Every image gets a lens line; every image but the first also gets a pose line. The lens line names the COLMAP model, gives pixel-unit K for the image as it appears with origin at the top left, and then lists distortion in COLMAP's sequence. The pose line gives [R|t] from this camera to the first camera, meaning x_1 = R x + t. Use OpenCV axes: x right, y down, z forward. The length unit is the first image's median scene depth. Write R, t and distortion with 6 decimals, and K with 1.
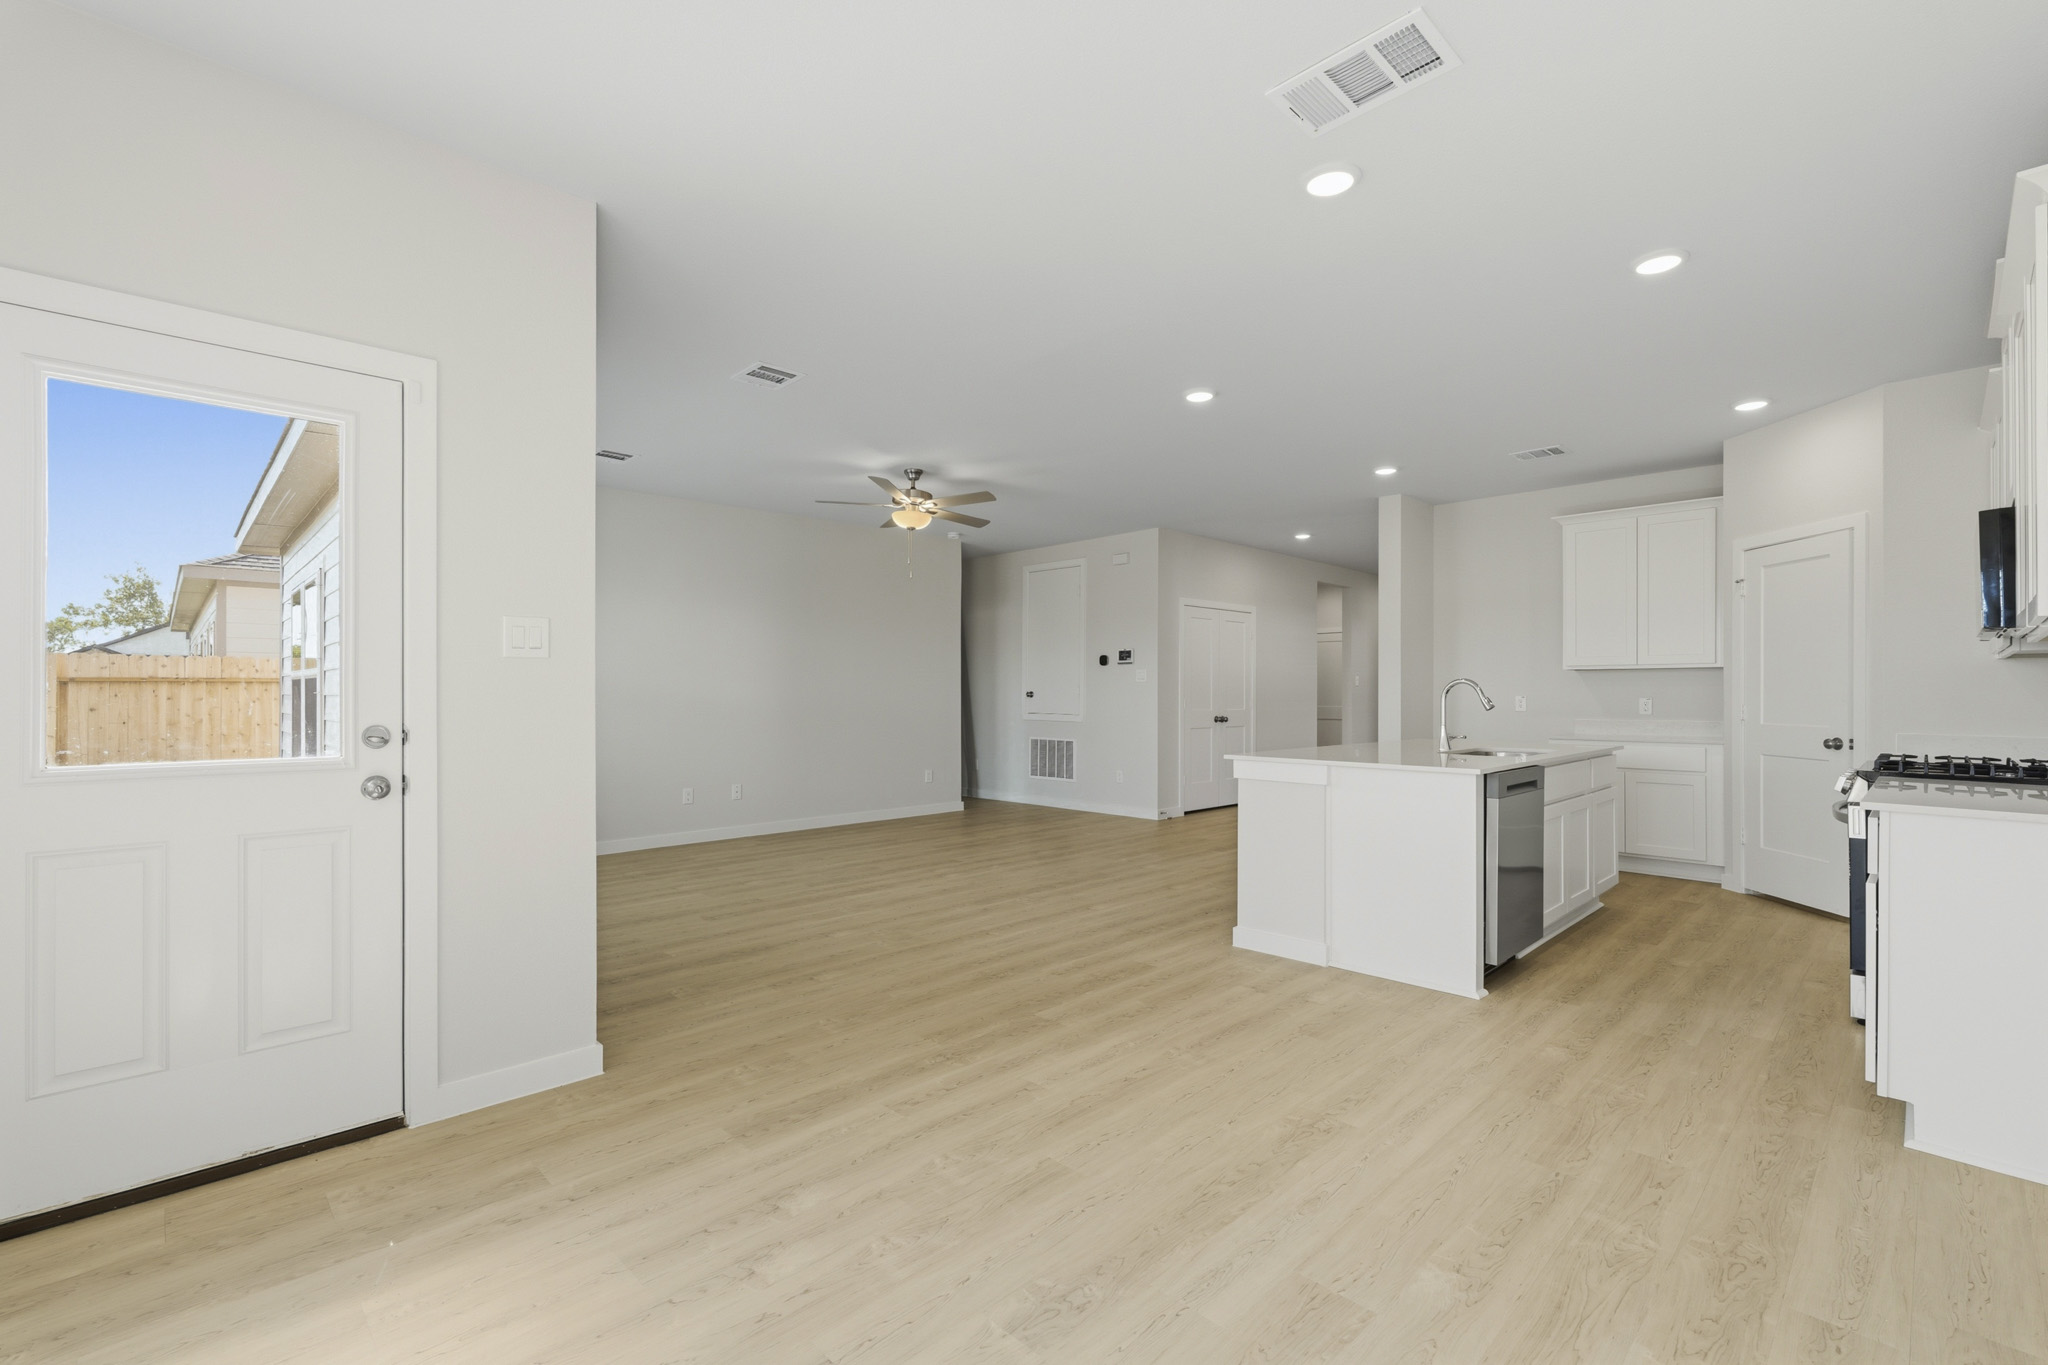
lens RADIAL K [[899.4, 0, 1028.0], [0, 899.4, 690.1], [0, 0, 1]] dist [0.000693, 0.000055]
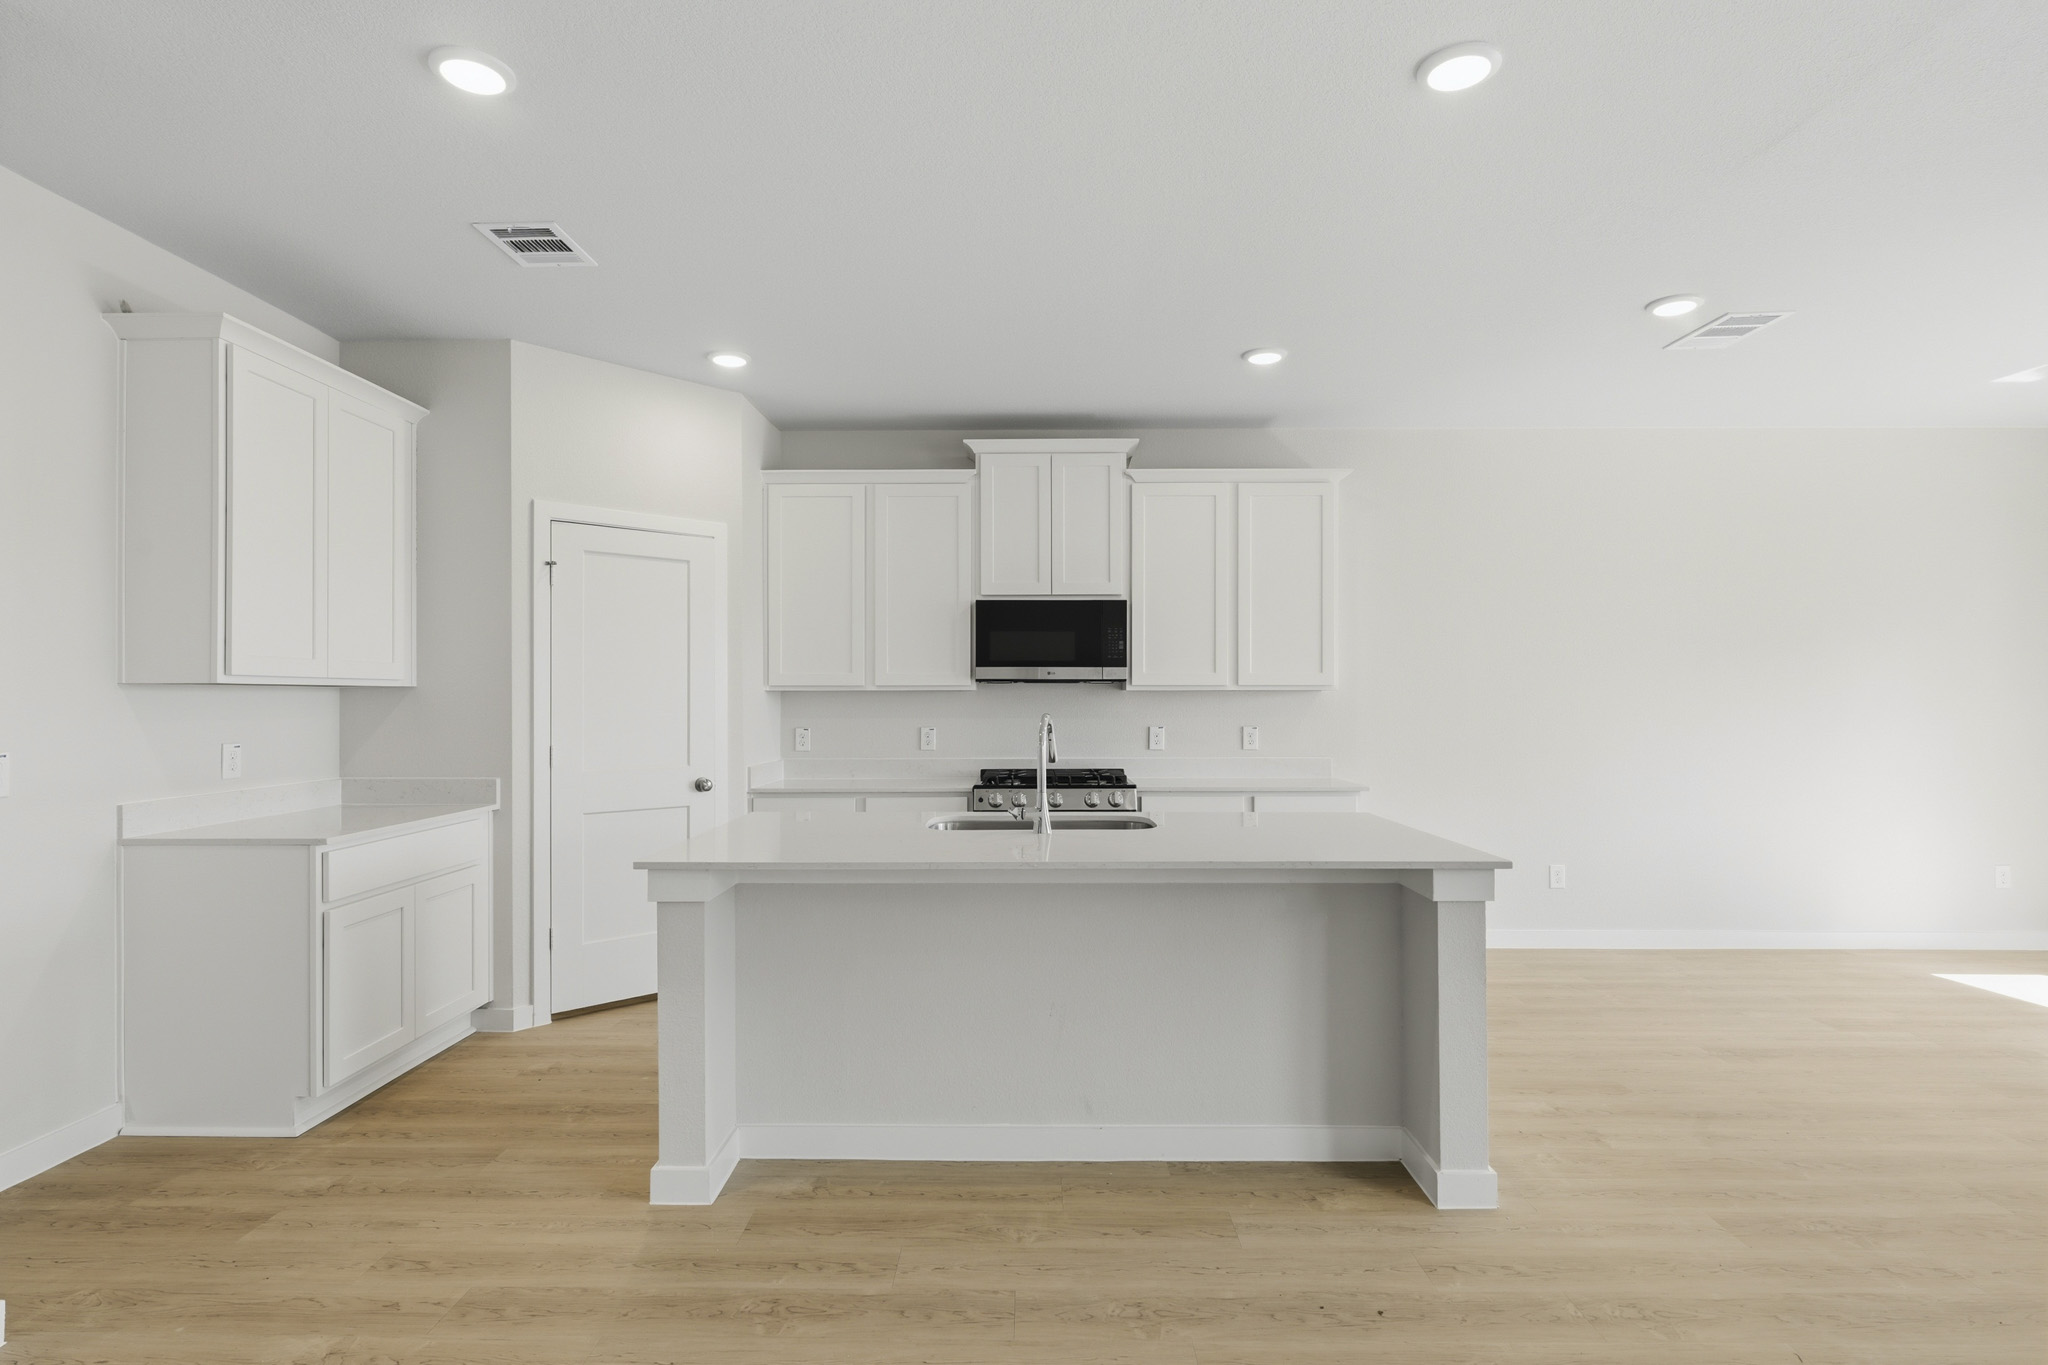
lens RADIAL K [[1027.6, 0, 1024.9], [0, 1027.6, 692.7], [0, 0, 1]] dist [0.000341, -0.000304]
pose [[-0.703804, 0.002901, 0.710388, -0.014435], [-0.002931, 0.999971, -0.006988, -0.022541], [-0.710388, -0.007001, -0.703775, 1.502384]]
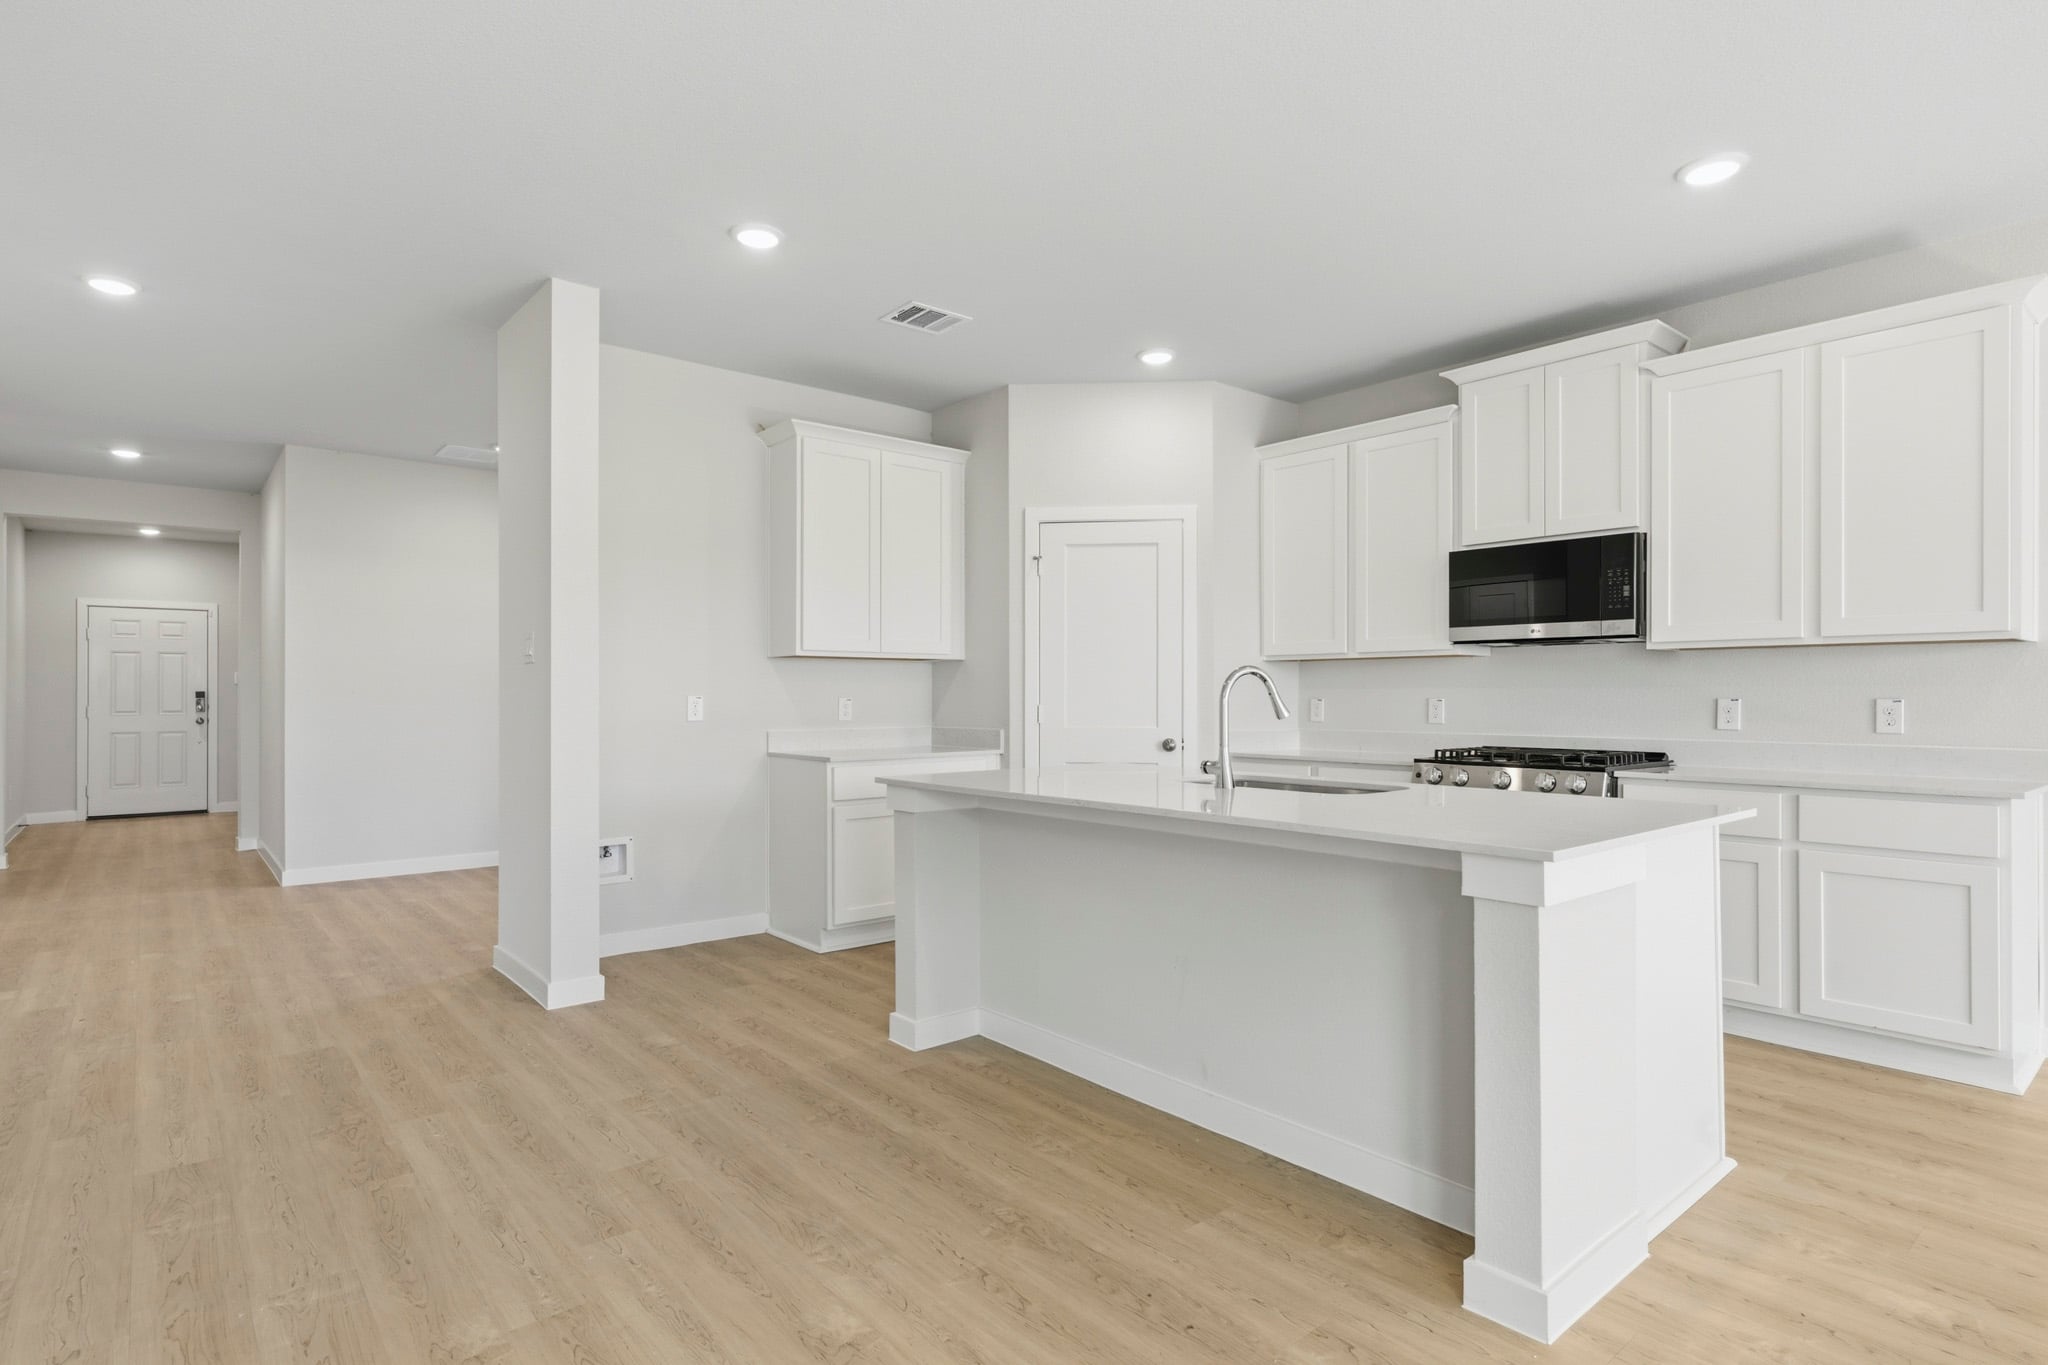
lens RADIAL K [[1049.4, 0, 1028.9], [0, 1049.4, 688.8], [0, 0, 1]] dist [0.001053, 0.000407]
pose [[0.079881, 0.004240, 0.996795, -0.218887], [-0.003889, 0.999985, -0.003942, 0.005553], [-0.996797, -0.003561, 0.079896, 1.081002]]
